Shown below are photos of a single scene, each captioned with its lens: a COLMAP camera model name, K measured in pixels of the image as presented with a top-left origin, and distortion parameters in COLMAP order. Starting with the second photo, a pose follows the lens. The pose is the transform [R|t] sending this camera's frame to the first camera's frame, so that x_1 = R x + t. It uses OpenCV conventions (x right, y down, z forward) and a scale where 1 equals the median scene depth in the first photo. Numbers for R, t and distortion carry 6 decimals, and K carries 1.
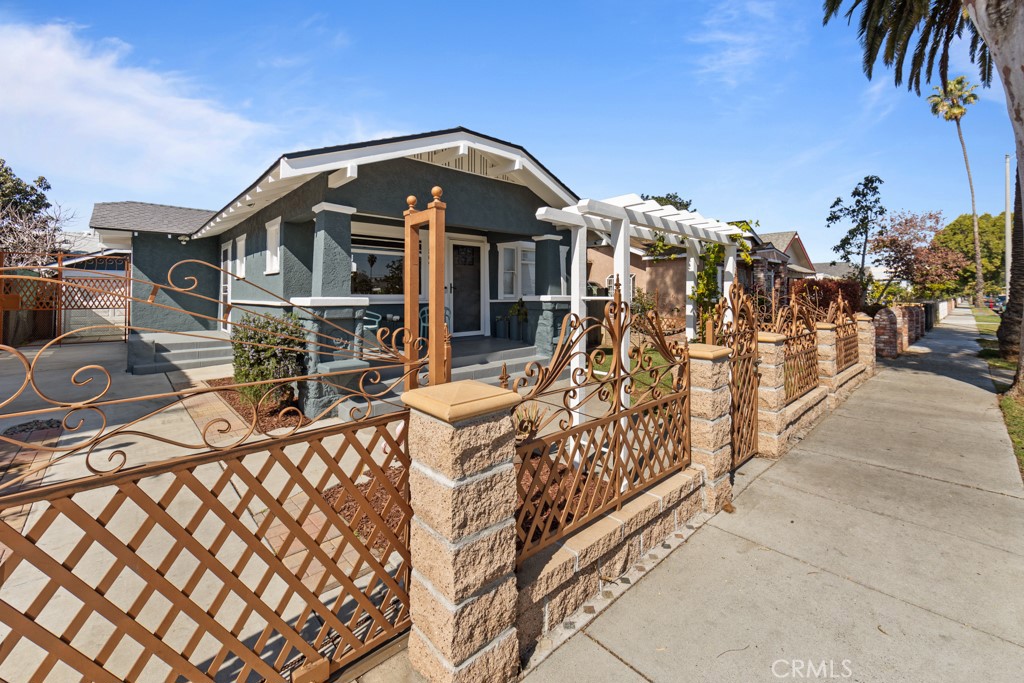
lens RADIAL K [[425.3, 0, 514.1], [0, 425.3, 286.8], [0, 0, 1]] dist [-0.002574, -0.000354]
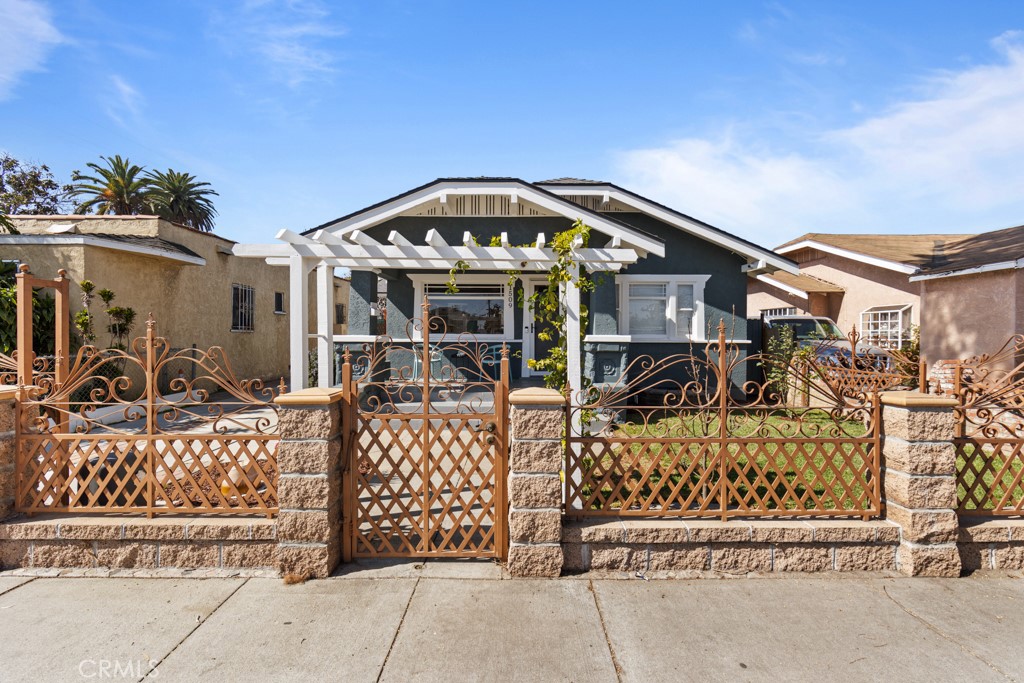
lens RADIAL K [[404.2, 0, 513.3], [0, 404.2, 337.9], [0, 0, 1]] dist [-0.004134, -0.000086]
pose [[0.734146, 0.005908, -0.678966, 0.746649], [0.009629, 0.999771, 0.019110, 0.012005], [0.678924, -0.020567, 0.733921, 0.385671]]
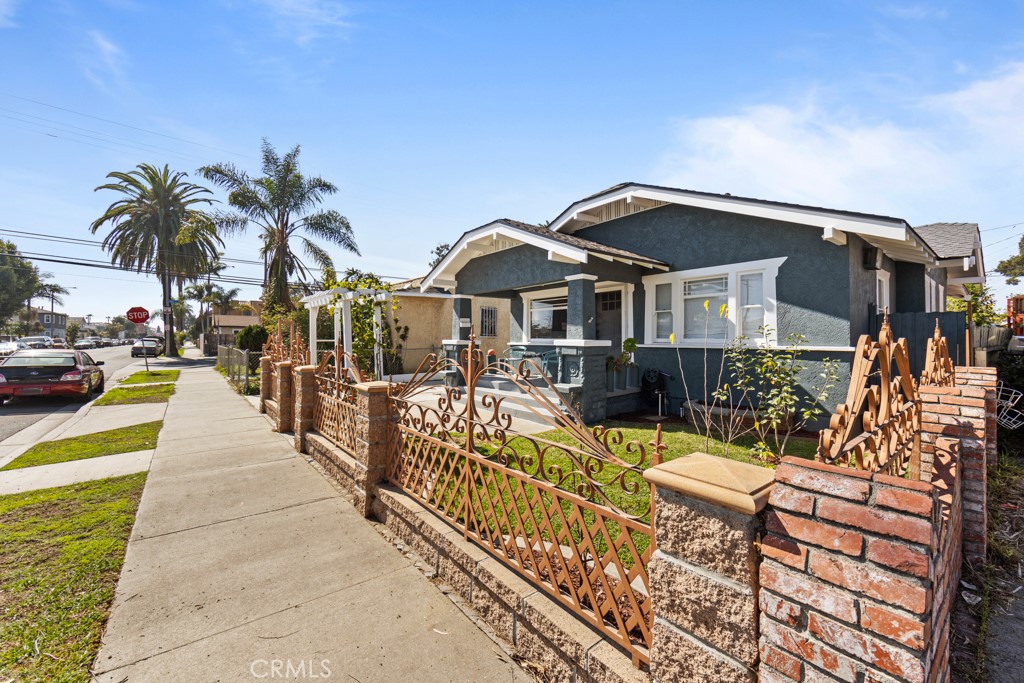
lens RADIAL K [[404.2, 0, 513.3], [0, 404.2, 337.9], [0, 0, 1]] dist [-0.004134, -0.000086]
pose [[-0.068695, -0.003746, -0.997631, 1.417587], [0.017019, 0.999843, -0.004926, 0.027016], [0.997493, -0.017317, -0.068620, 1.338935]]
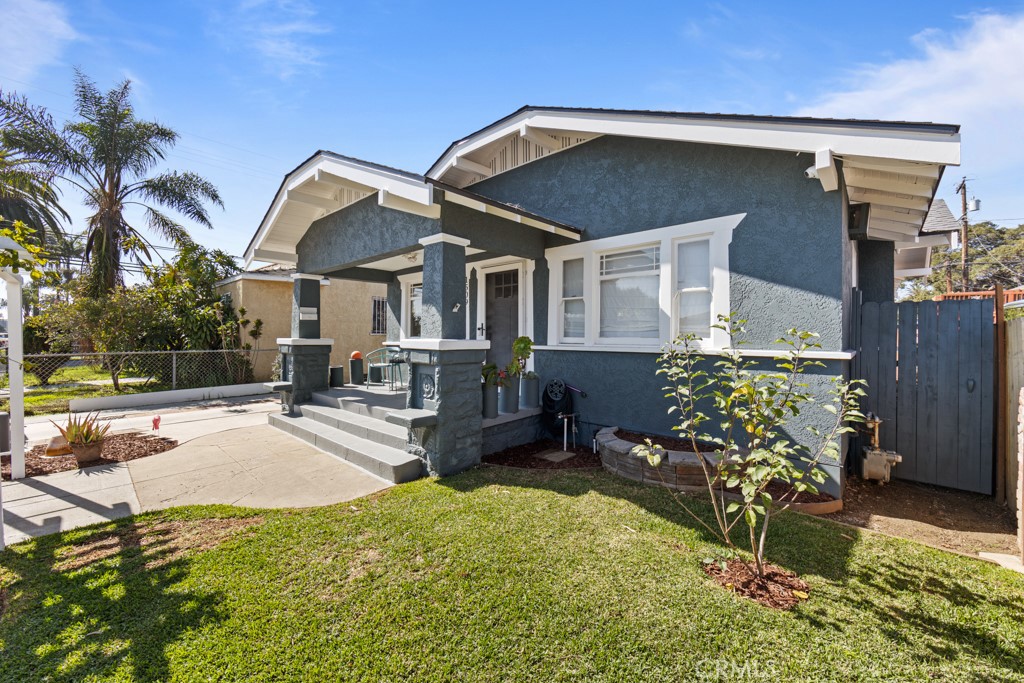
lens RADIAL K [[404.2, 0, 513.3], [0, 404.2, 337.9], [0, 0, 1]] dist [-0.004134, -0.000086]
pose [[0.080404, 0.001682, -0.996761, 0.946411], [0.013743, 0.999902, 0.002796, 0.027827], [0.996668, -0.013923, 0.080373, 1.541485]]
